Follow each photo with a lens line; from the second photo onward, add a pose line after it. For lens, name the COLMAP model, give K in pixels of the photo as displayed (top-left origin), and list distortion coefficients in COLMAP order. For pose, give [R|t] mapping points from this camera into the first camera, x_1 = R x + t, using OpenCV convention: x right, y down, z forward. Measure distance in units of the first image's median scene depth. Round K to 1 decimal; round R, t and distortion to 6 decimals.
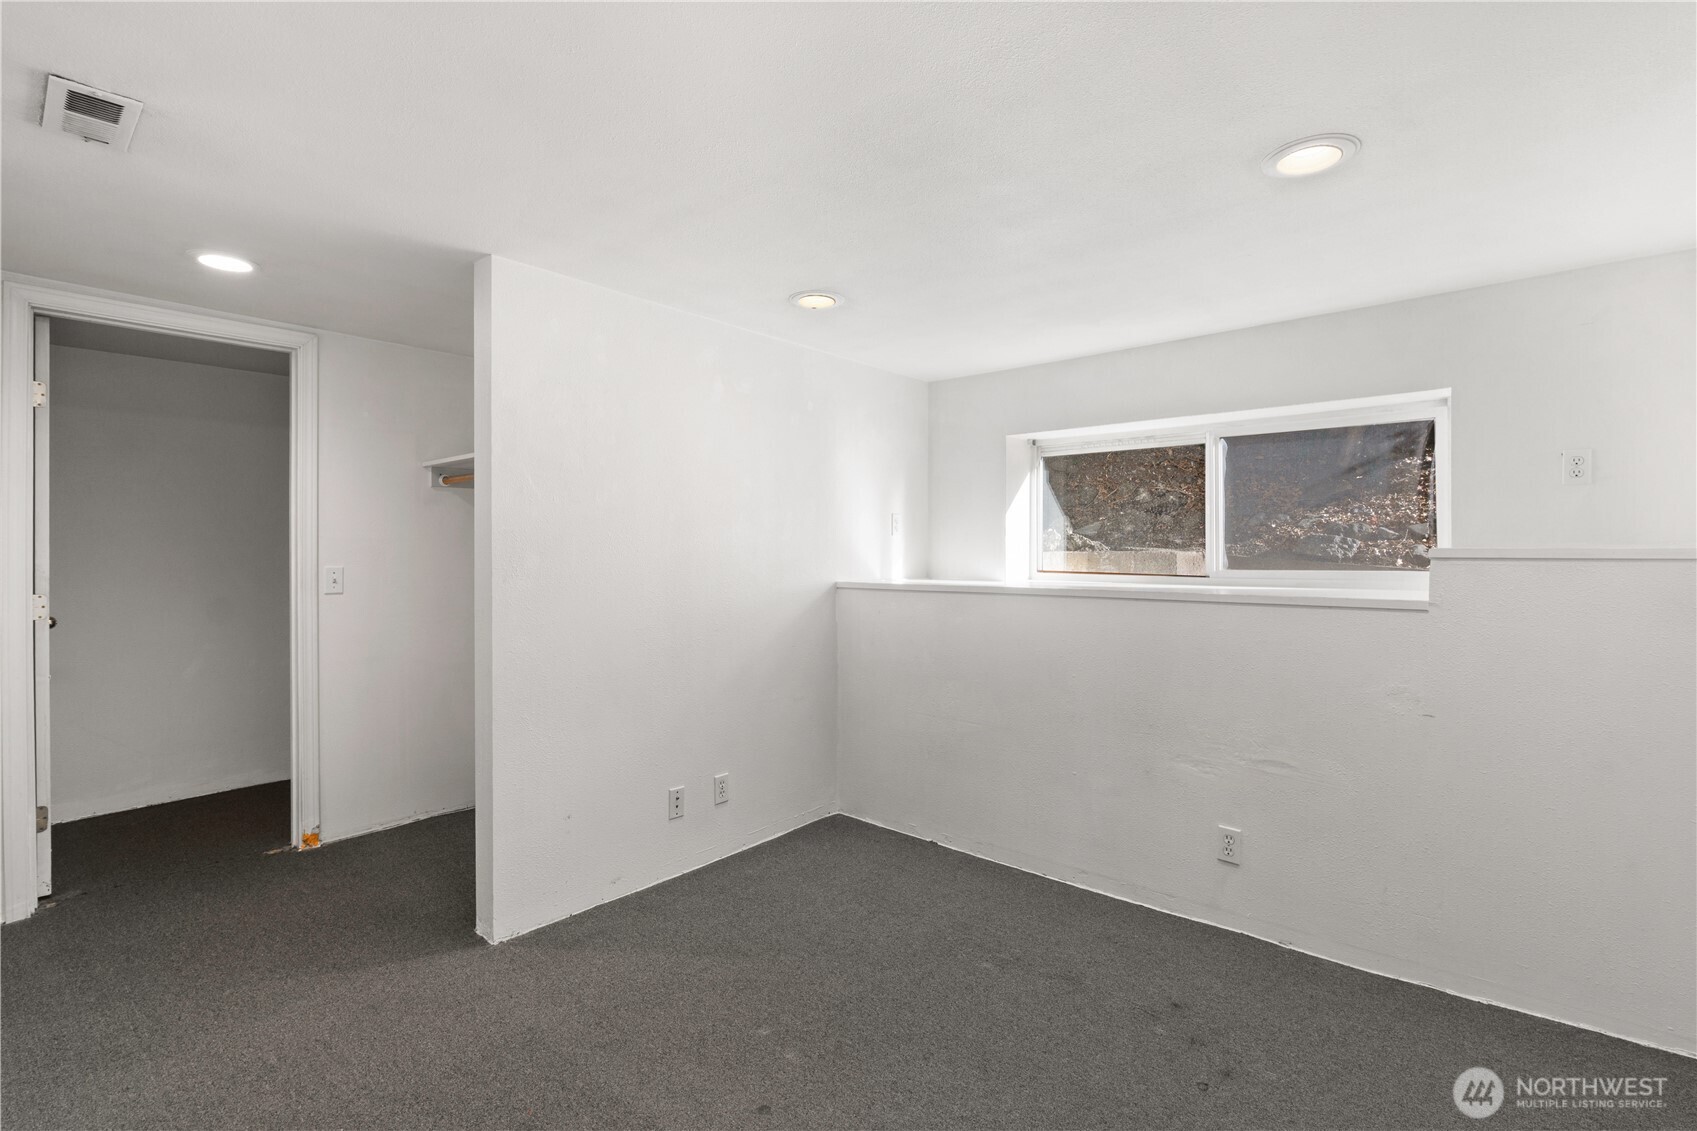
lens RADIAL K [[766.4, 0, 847.4], [0, 766.4, 558.3], [0, 0, 1]] dist [-0.017627, -0.000151]
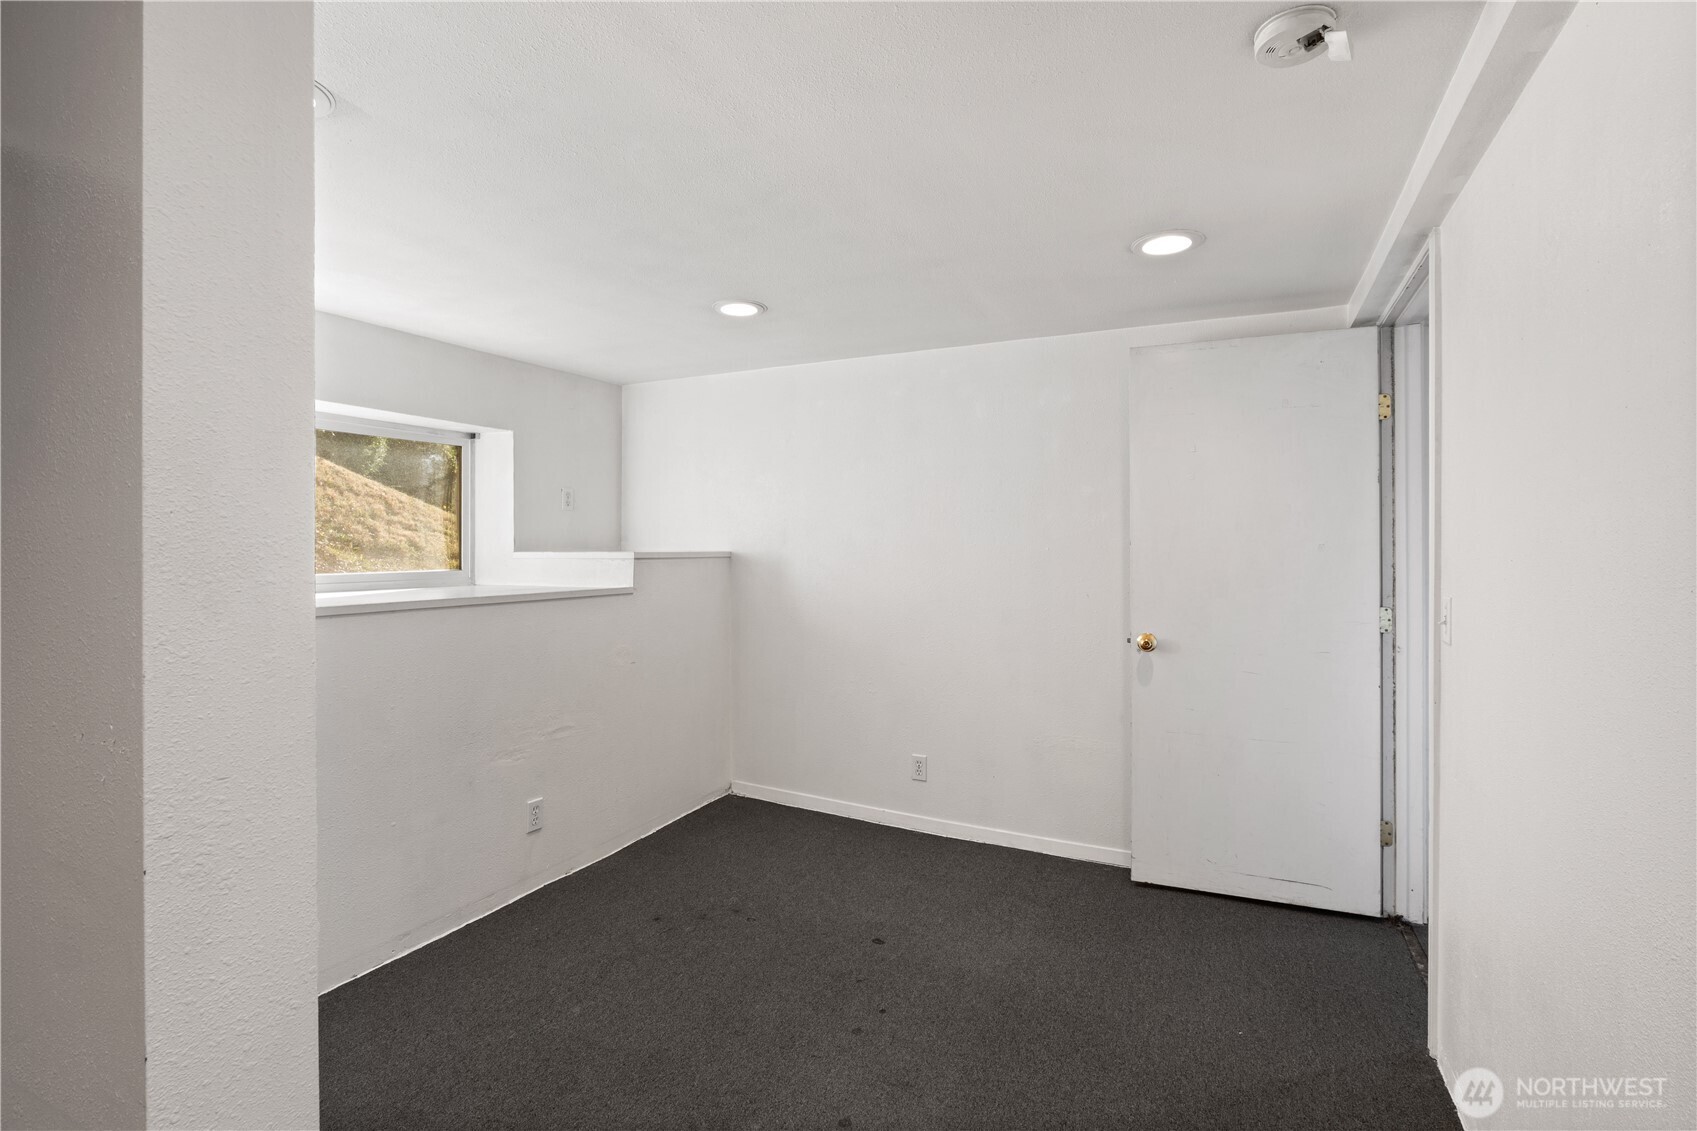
lens RADIAL K [[789.4, 0, 851.2], [0, 789.4, 568.5], [0, 0, 1]] dist [-0.005196, -0.000277]
pose [[-0.259092, -0.023443, 0.965568, -0.430076], [0.012711, 0.999536, 0.027679, -0.008704], [-0.965769, 0.019445, -0.258673, 0.490226]]
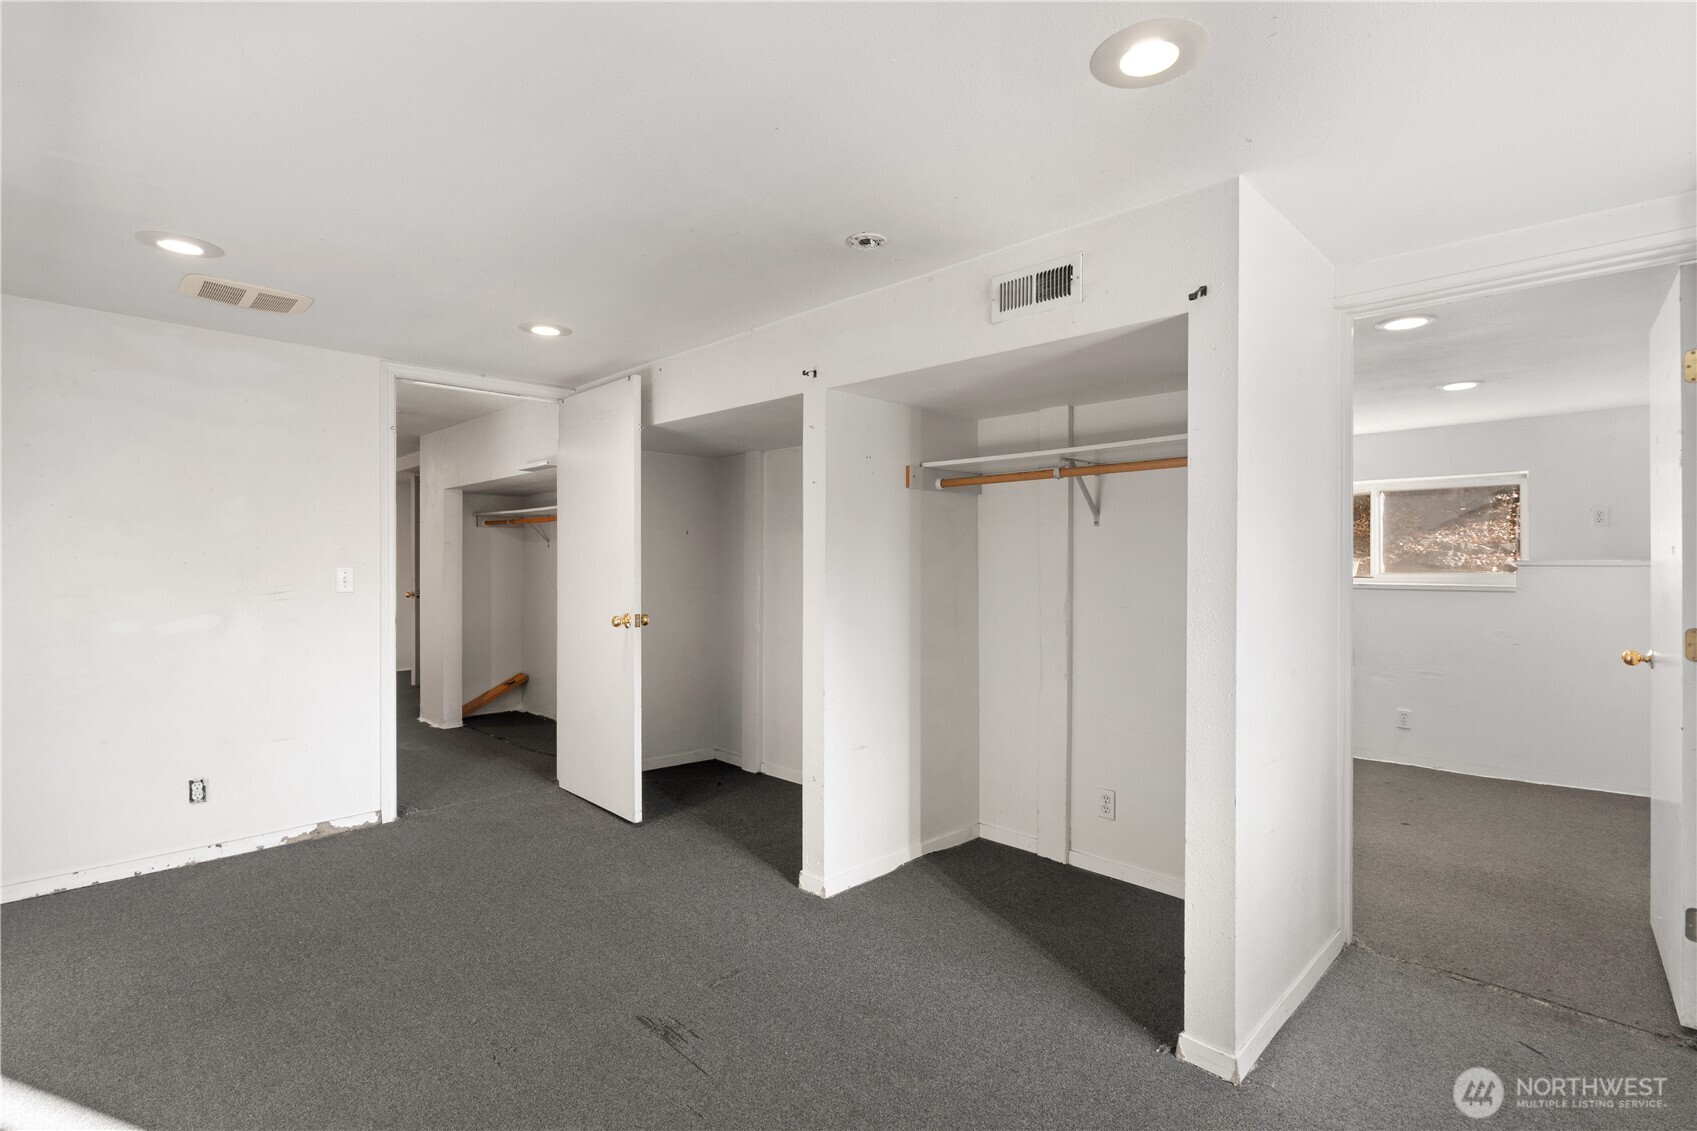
lens RADIAL K [[789.4, 0, 851.2], [0, 789.4, 568.5], [0, 0, 1]] dist [-0.005196, -0.000277]
pose [[0.998948, 0.002723, -0.045787, -0.441908], [-0.002761, 0.999996, -0.000781, 0.008099], [0.045784, 0.000906, 0.998951, -0.571323]]
